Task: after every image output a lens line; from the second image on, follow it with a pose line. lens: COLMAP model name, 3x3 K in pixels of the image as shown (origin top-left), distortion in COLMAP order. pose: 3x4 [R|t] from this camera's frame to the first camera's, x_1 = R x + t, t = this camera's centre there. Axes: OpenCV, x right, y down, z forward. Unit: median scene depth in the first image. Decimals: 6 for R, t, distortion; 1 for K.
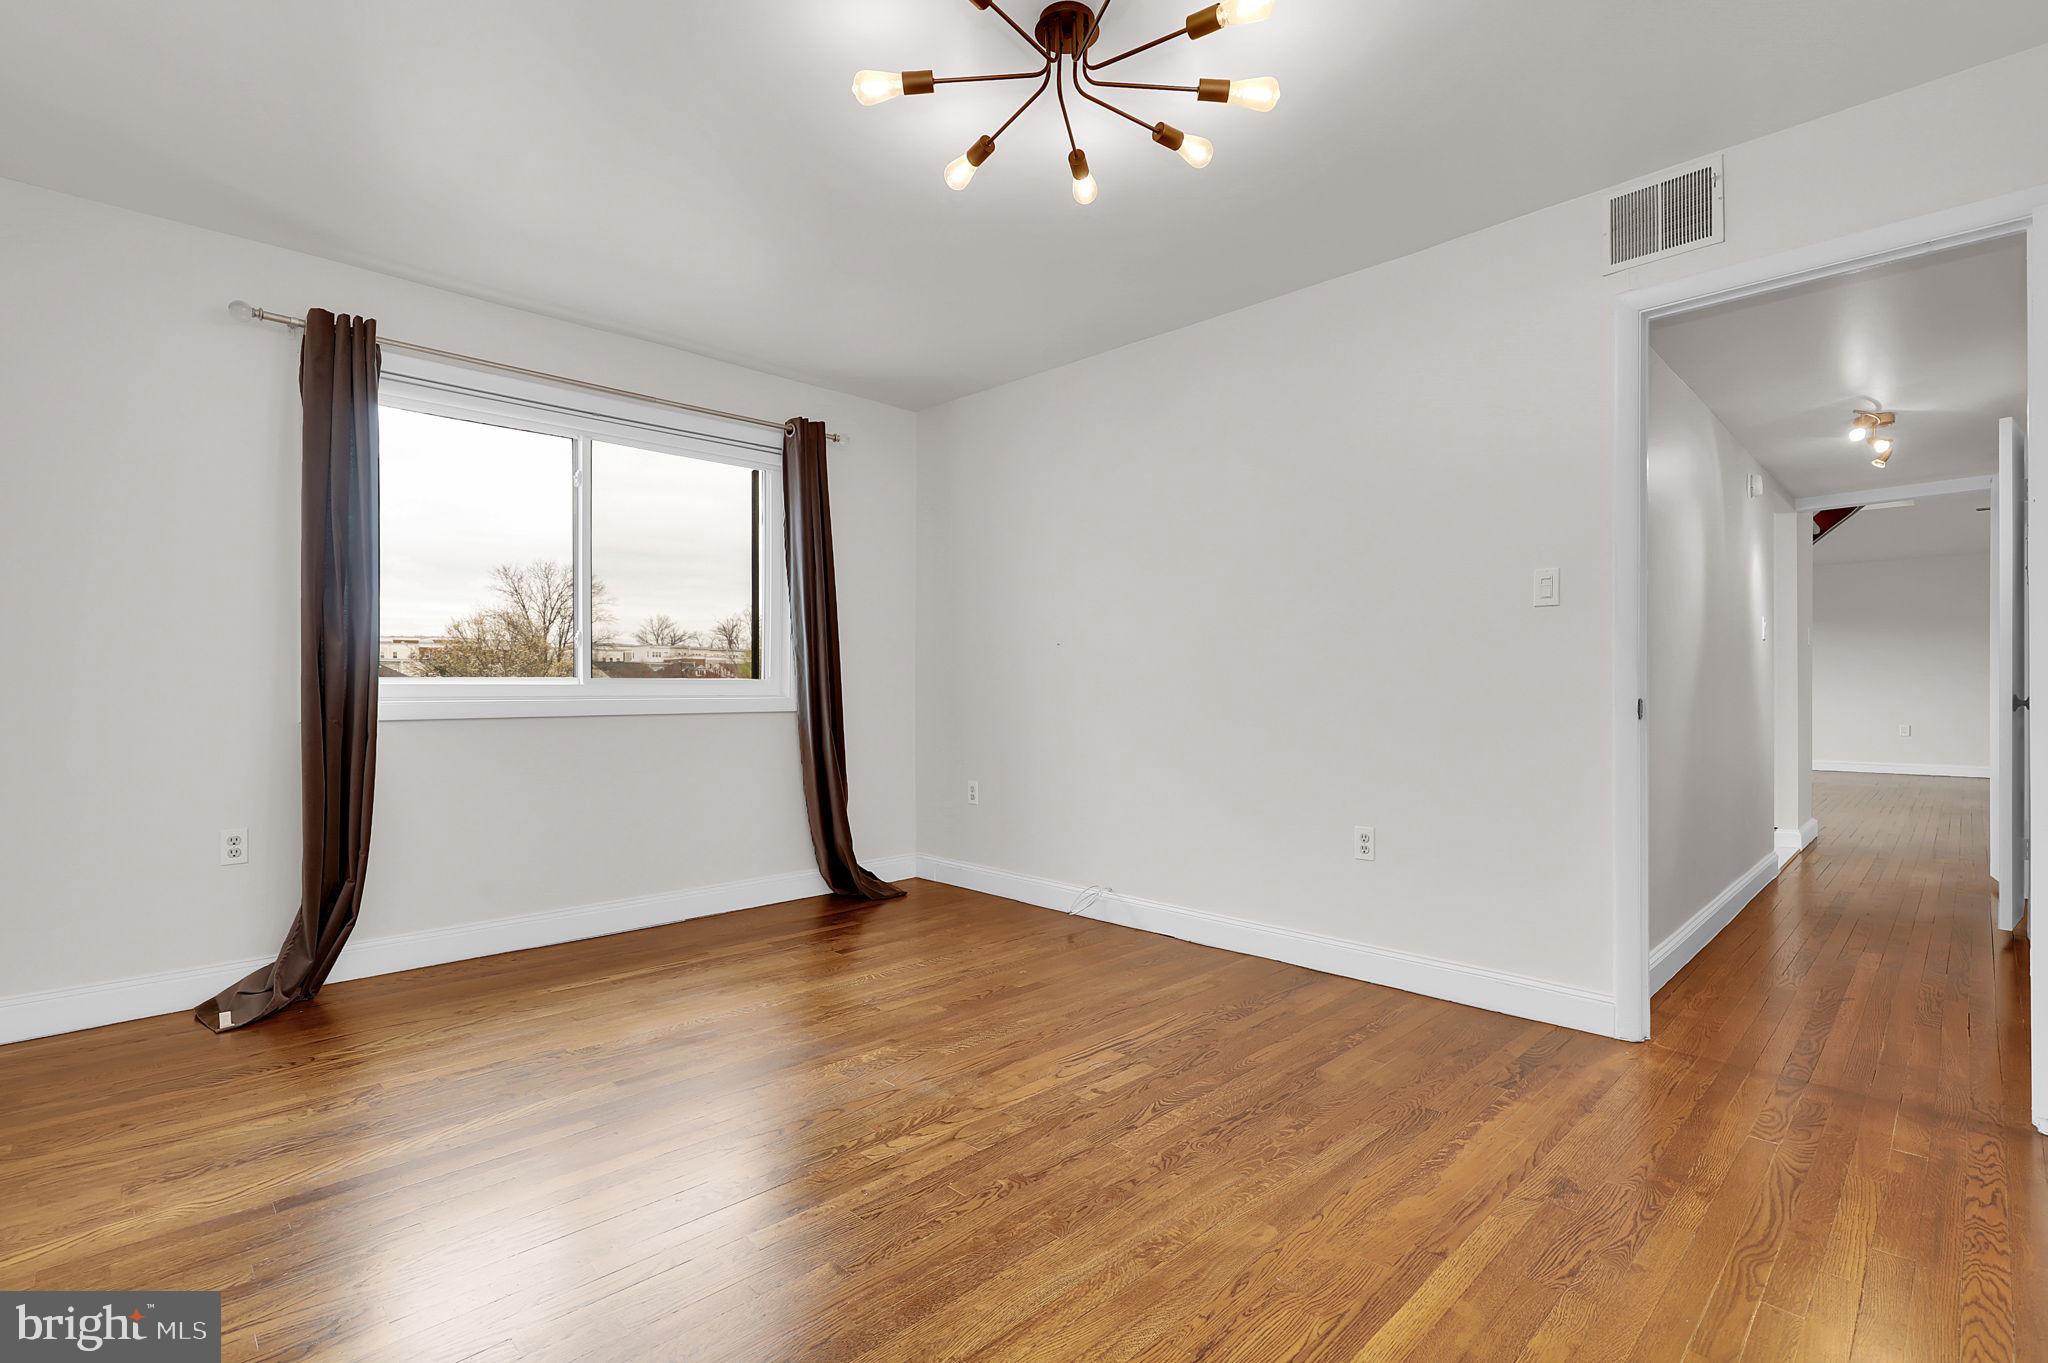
lens RADIAL K [[941.9, 0, 1034.4], [0, 941.9, 697.6], [0, 0, 1]] dist [-0.000420, 0.000055]
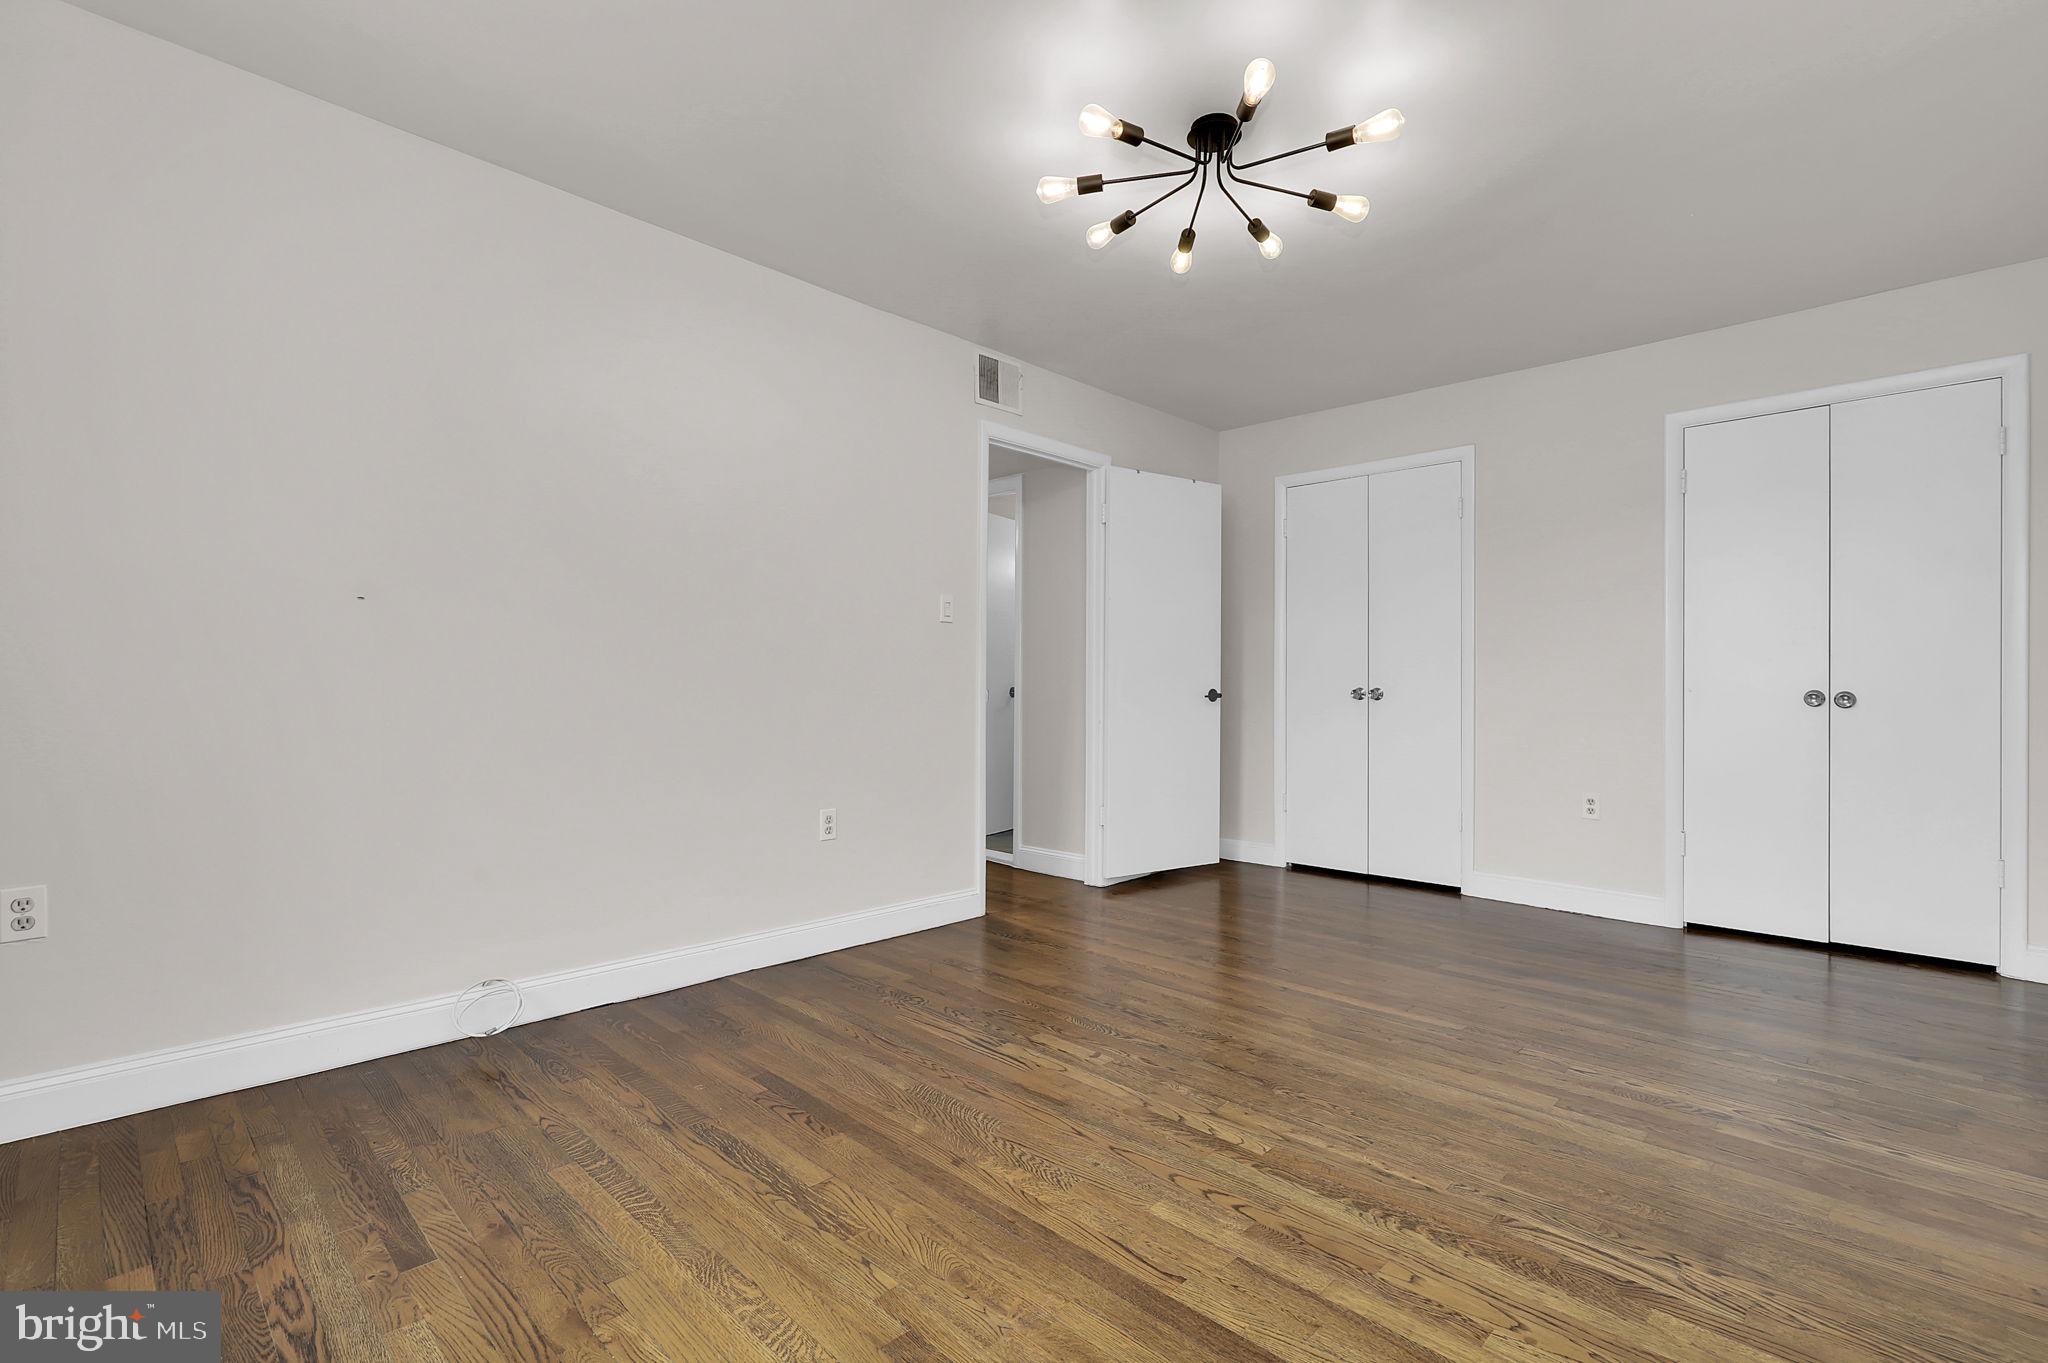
lens RADIAL K [[941.9, 0, 1028.1], [0, 941.9, 672.2], [0, 0, 1]] dist [-0.000420, 0.000055]
pose [[-0.026867, 0.013124, 0.999553, -0.841799], [-0.002917, 0.999909, -0.013207, -0.007076], [-0.999635, -0.003270, -0.026826, 0.914440]]
